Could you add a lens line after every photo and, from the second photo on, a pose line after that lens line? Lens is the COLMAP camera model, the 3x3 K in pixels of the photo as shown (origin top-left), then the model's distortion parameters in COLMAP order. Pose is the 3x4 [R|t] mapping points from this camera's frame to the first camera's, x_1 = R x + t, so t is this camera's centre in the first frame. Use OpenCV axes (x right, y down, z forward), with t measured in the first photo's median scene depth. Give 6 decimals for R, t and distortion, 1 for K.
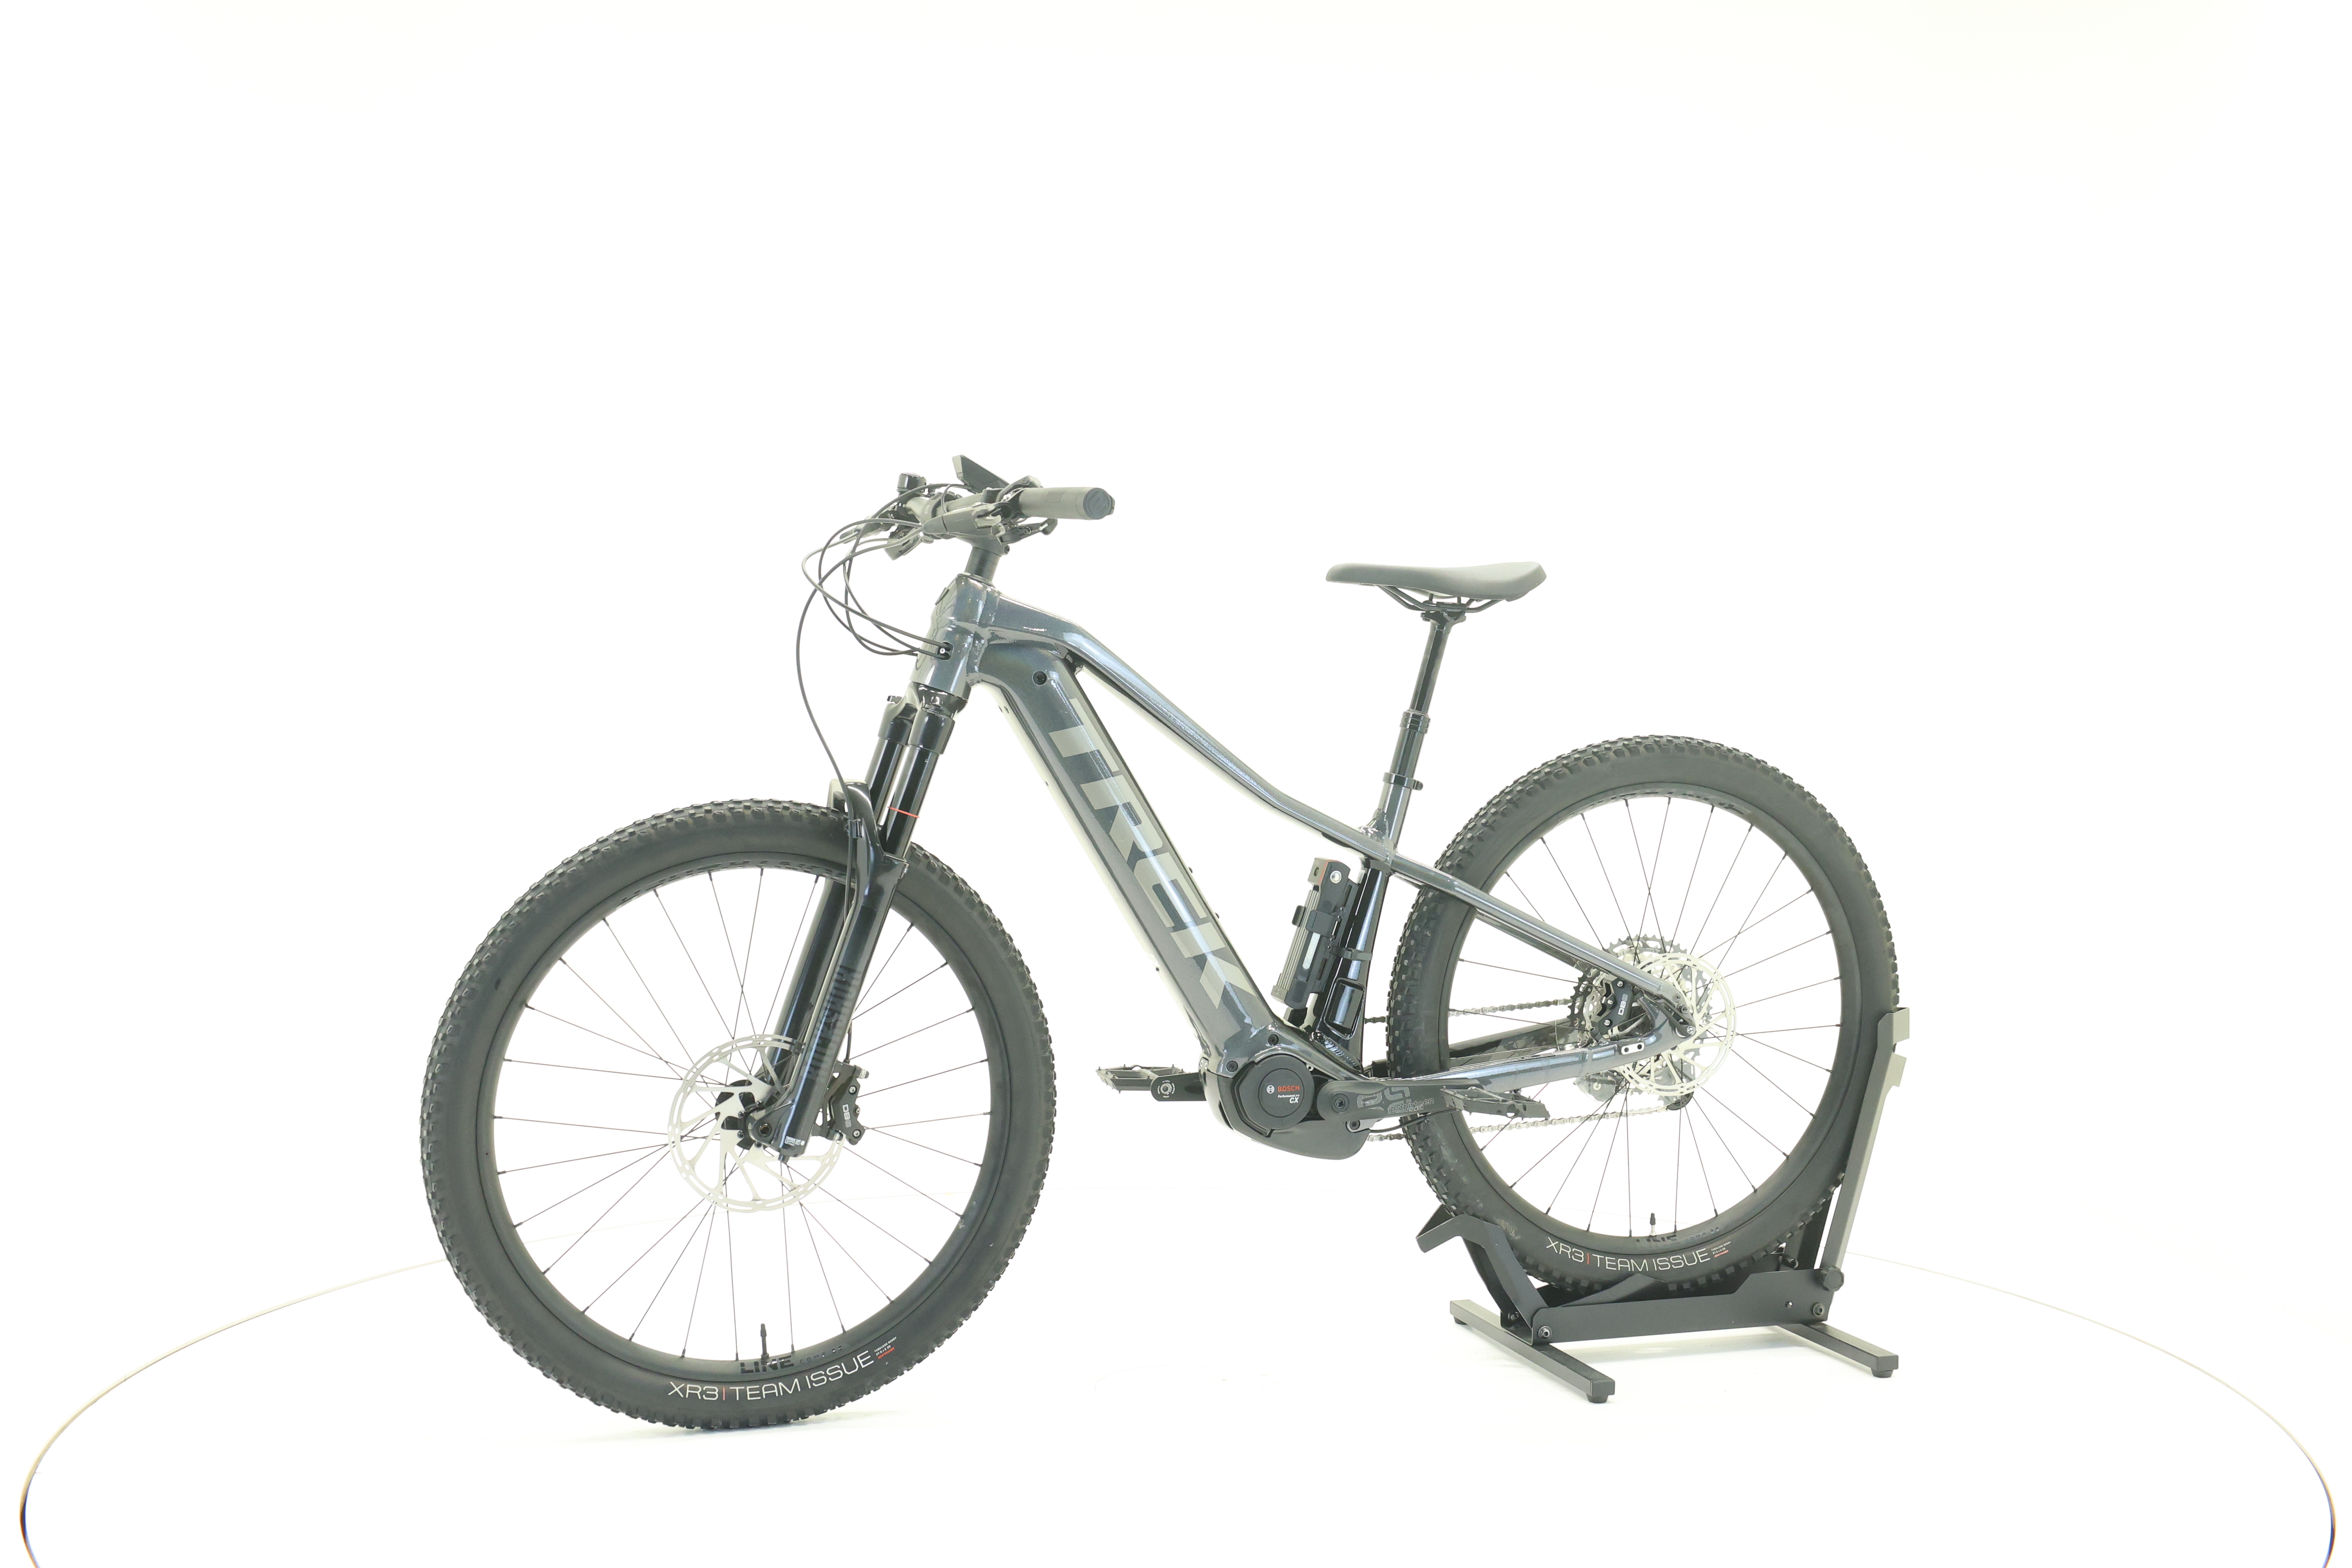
lens RADIAL K [[2498.5, 0, 1183.5], [0, 2498.5, 782.7], [0, 0, 1]] dist [-0.006423, 0.000000]
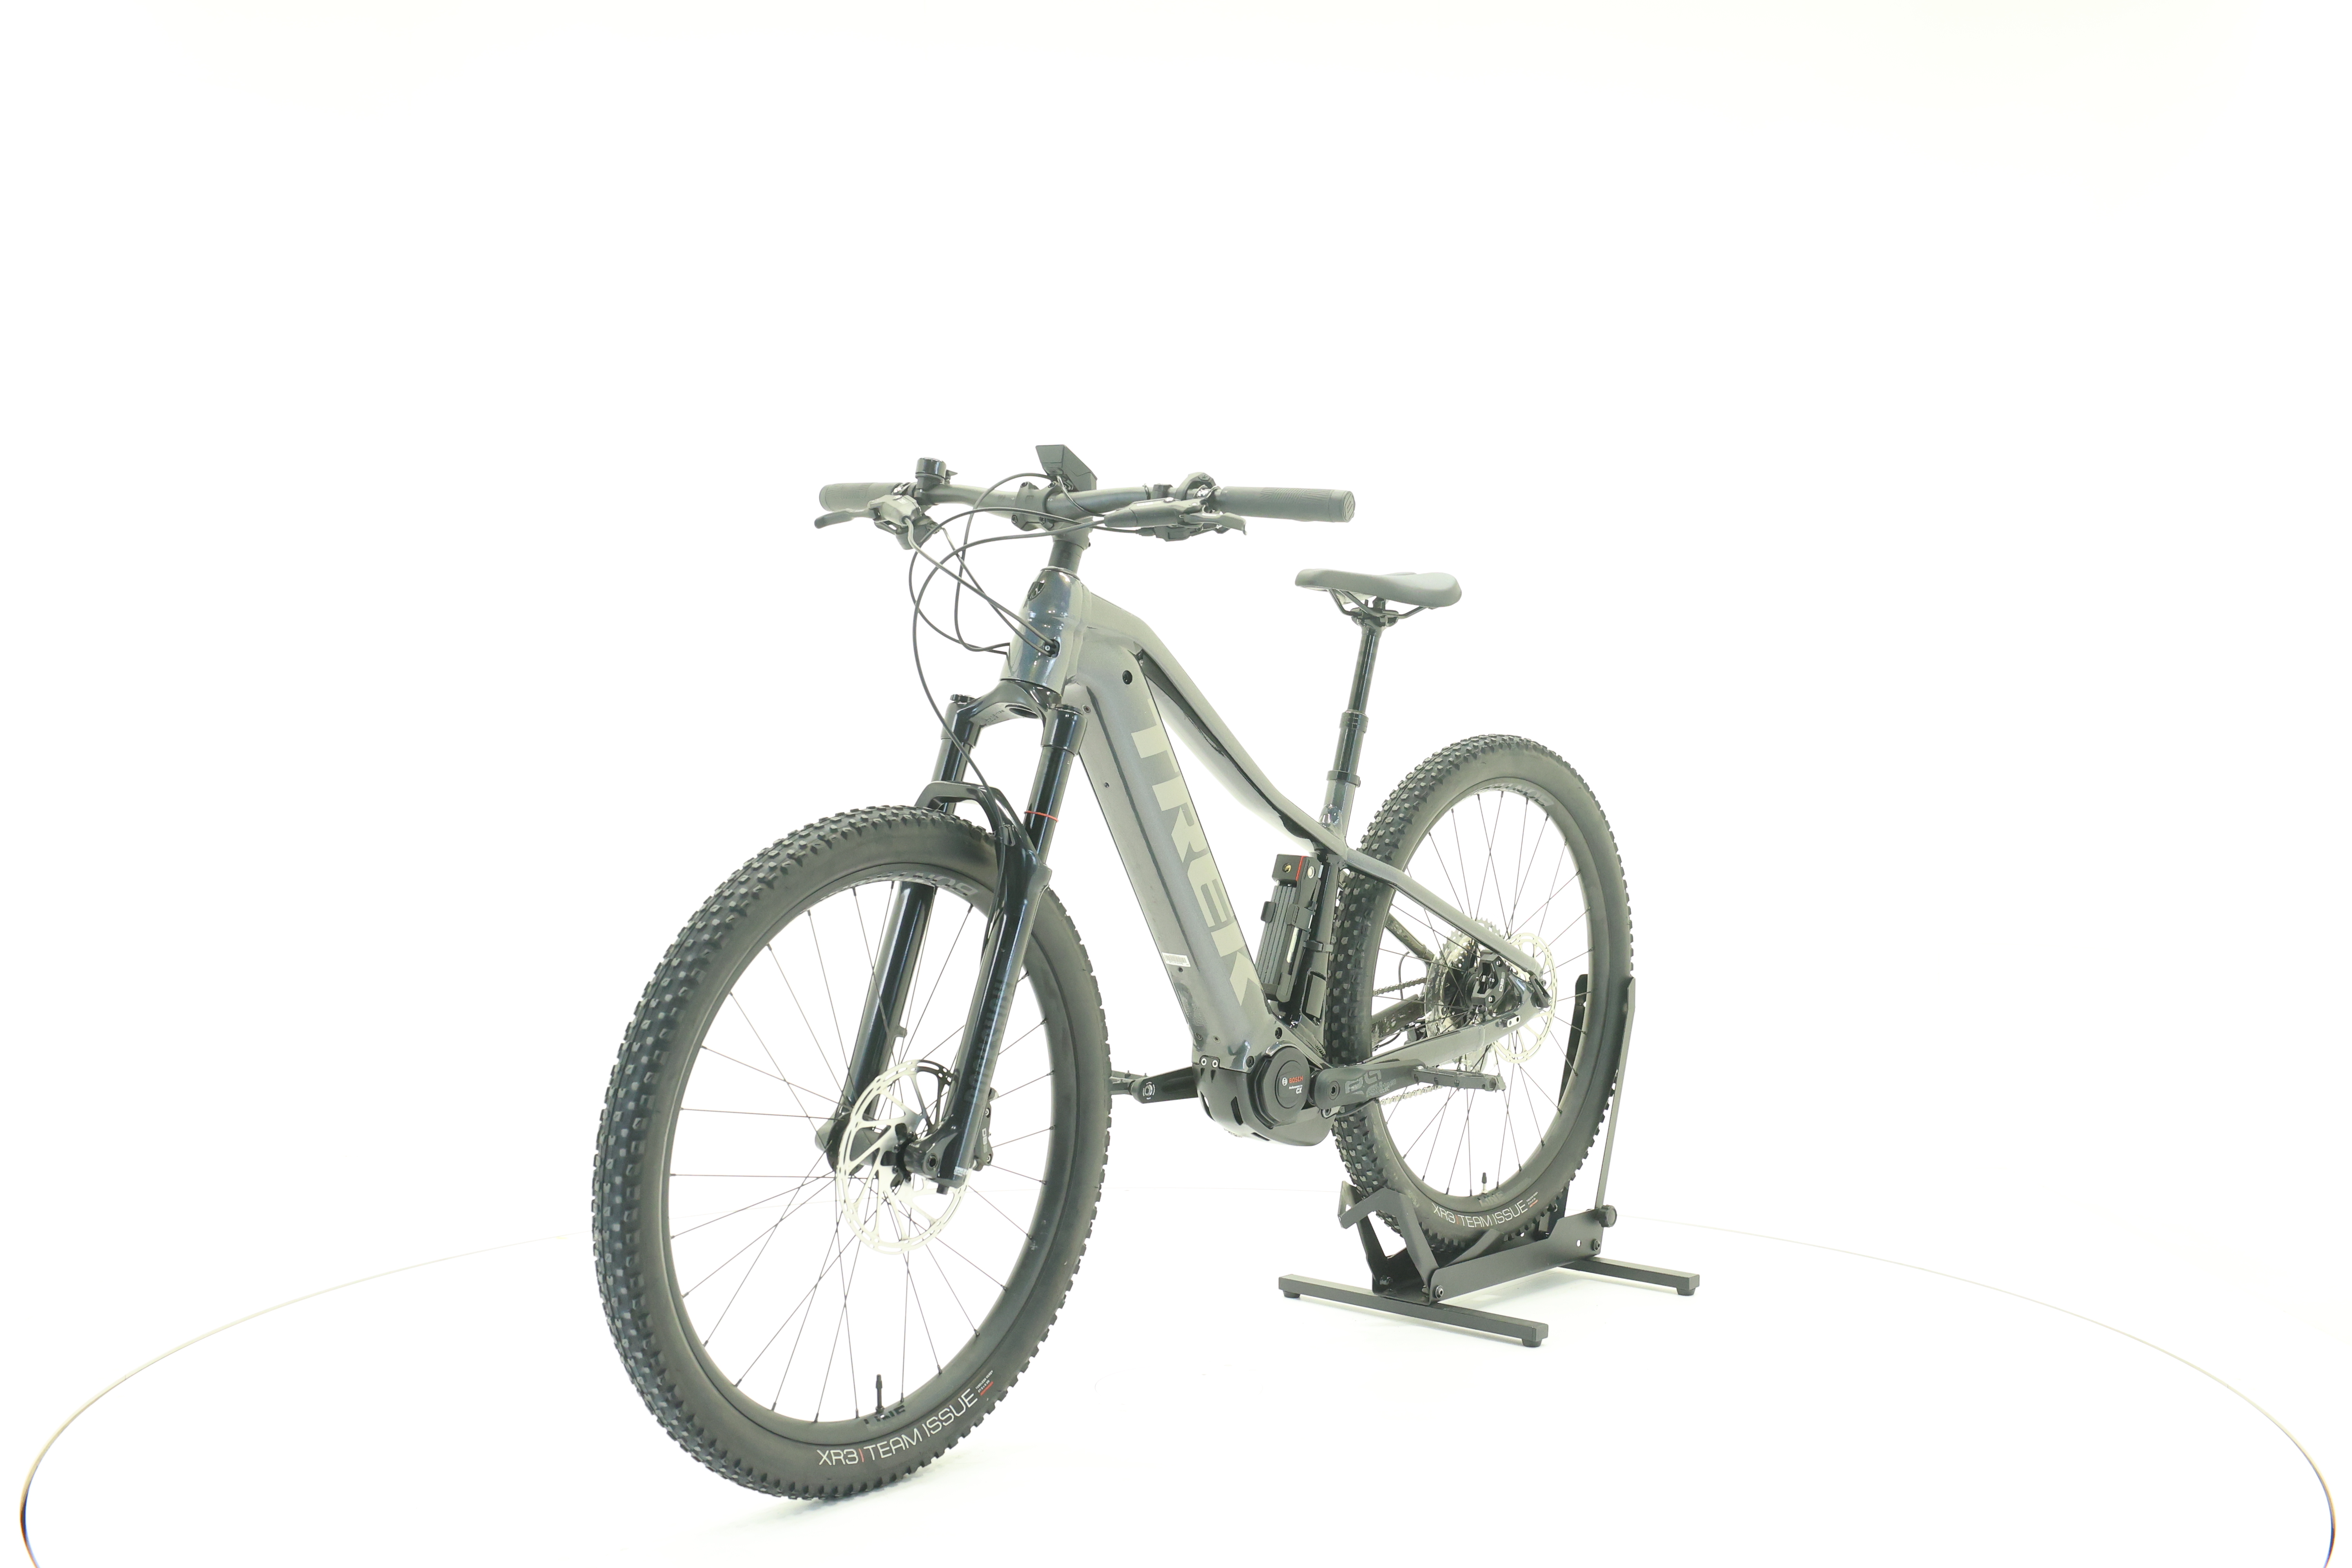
lens RADIAL K [[2498.5, 0, 1177.2], [0, 2498.5, 784.1], [0, 0, 1]] dist [-0.006423, 0.000000]
pose [[0.856422, -0.012007, 0.516138, -0.510719], [0.010368, 0.999928, 0.006057, -0.005421], [-0.516173, 0.000164, 0.856484, 0.142295]]
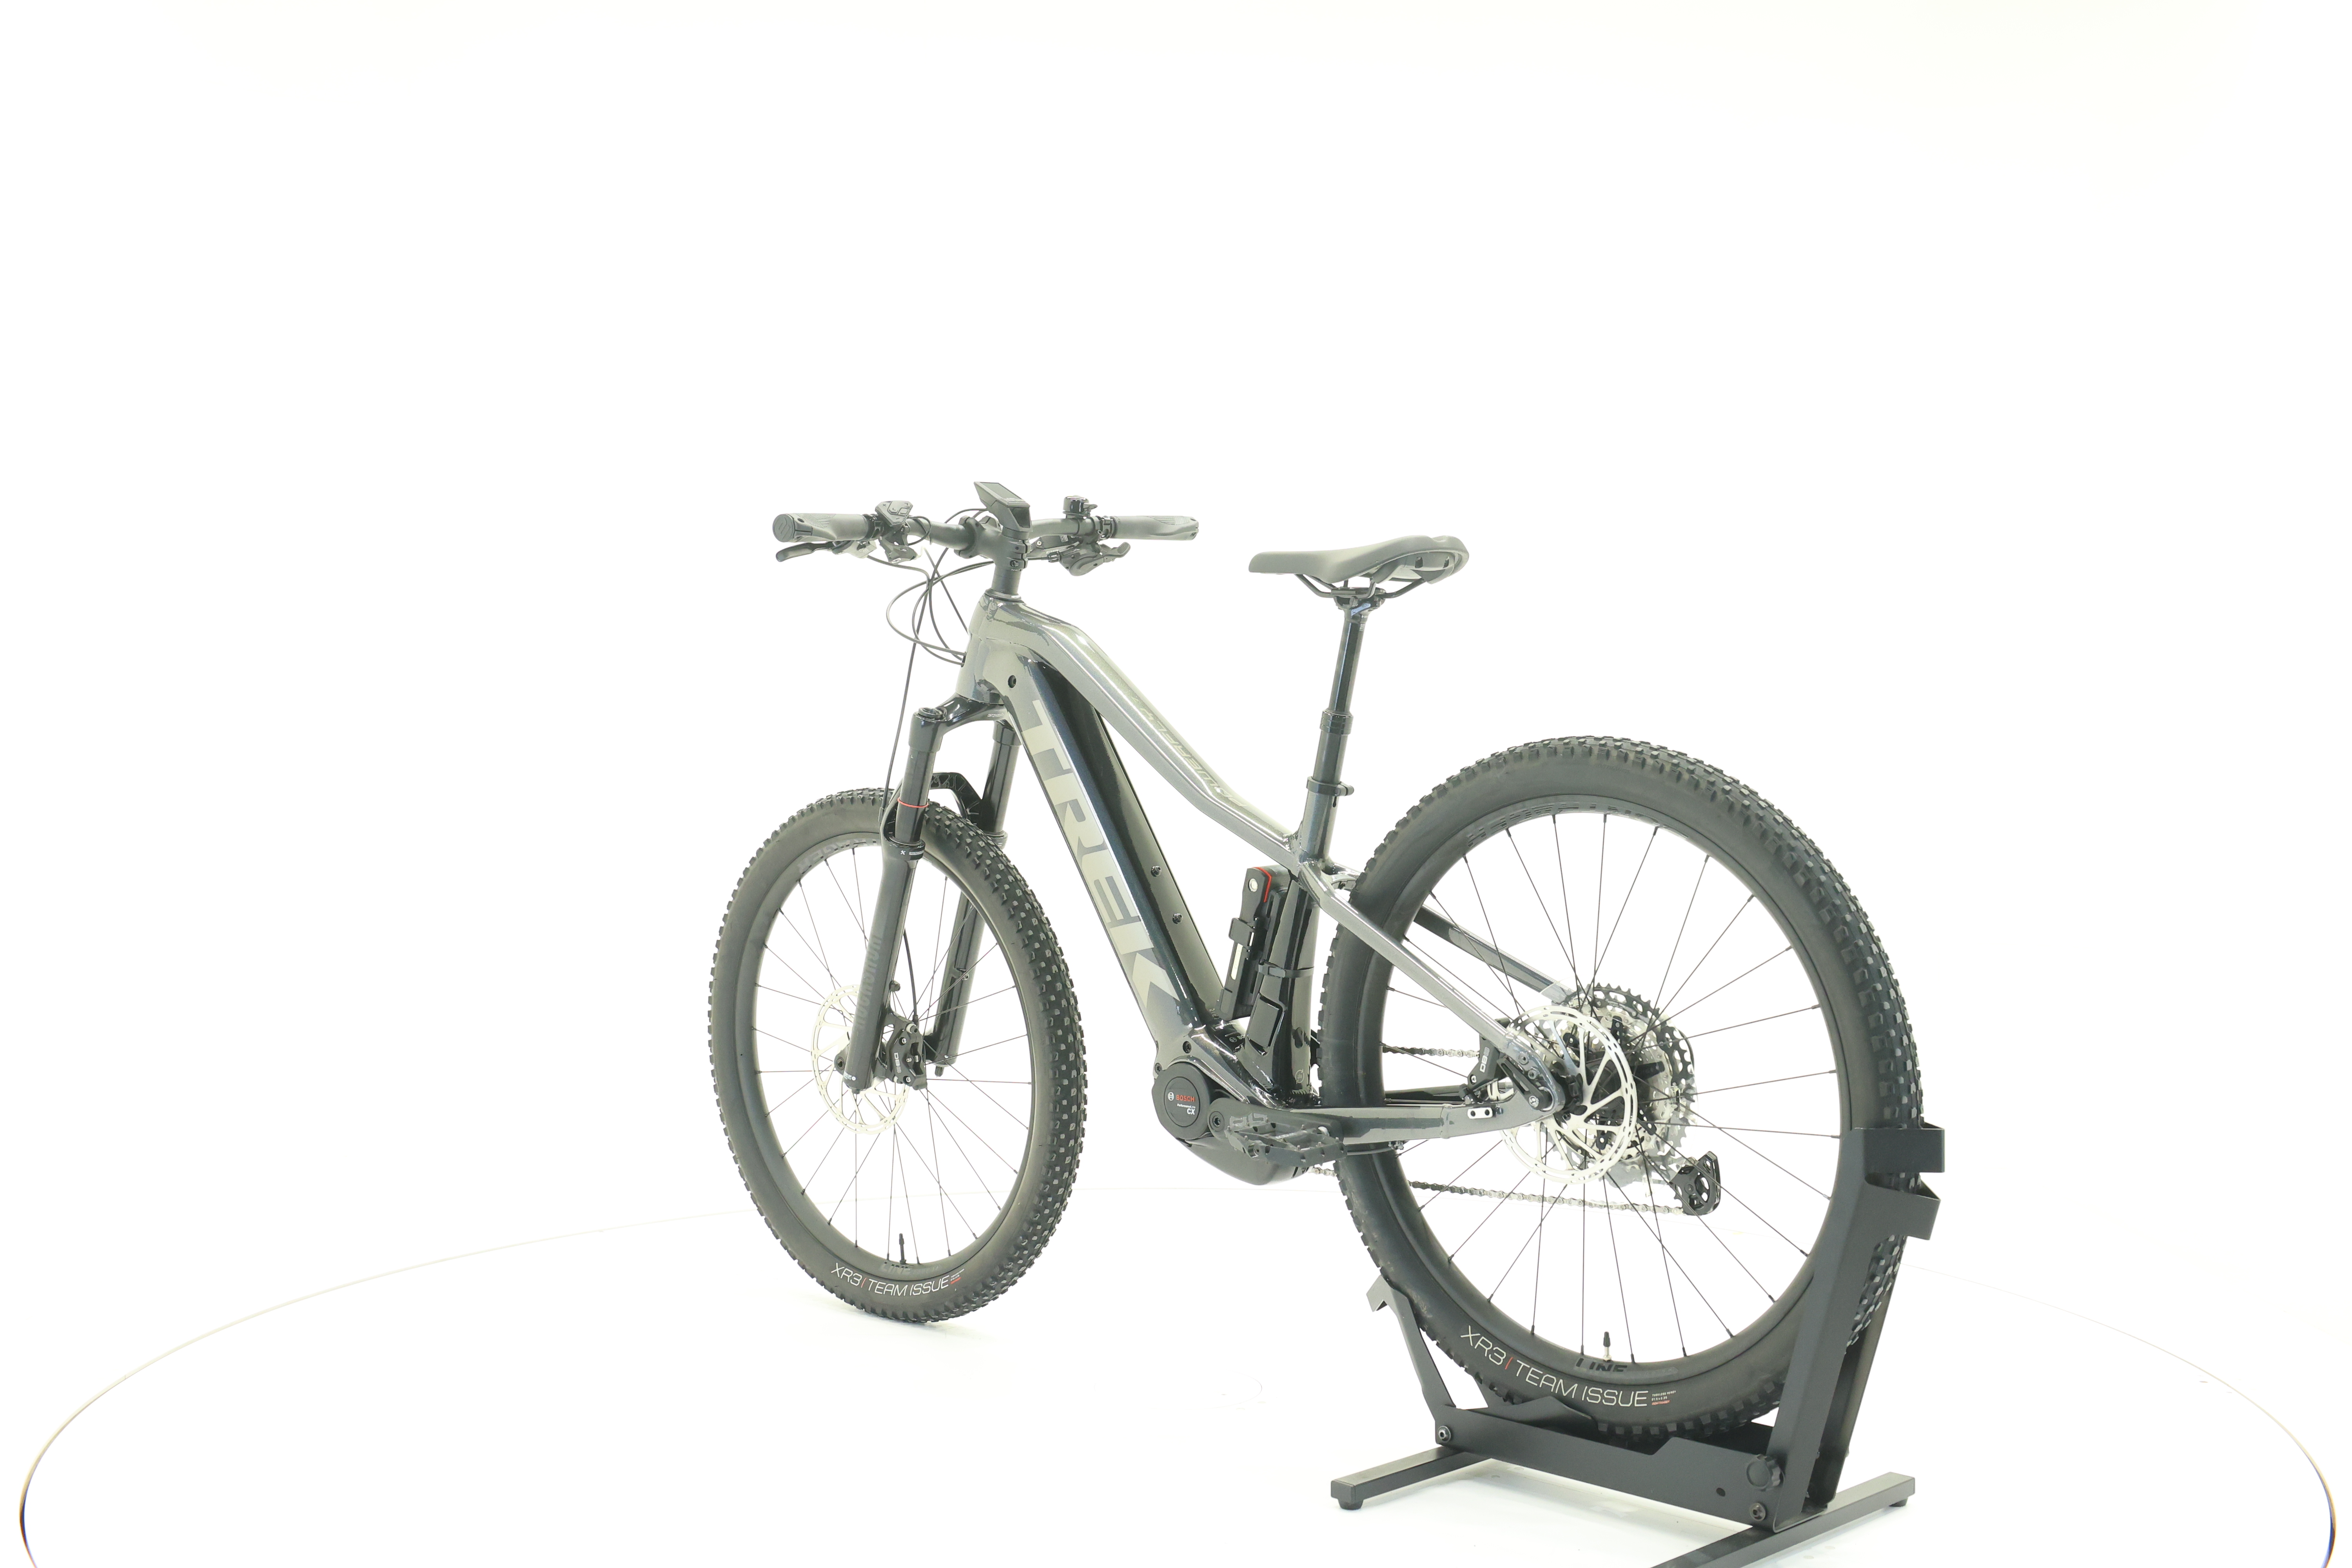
lens RADIAL K [[2498.5, 0, 1181.8], [0, 2498.5, 776.0], [0, 0, 1]] dist [-0.006423, 0.000000]
pose [[0.462610, 0.014168, -0.886449, 0.873388], [-0.021007, 0.999767, 0.005016, -0.007704], [0.886313, 0.016301, 0.462800, 0.529298]]
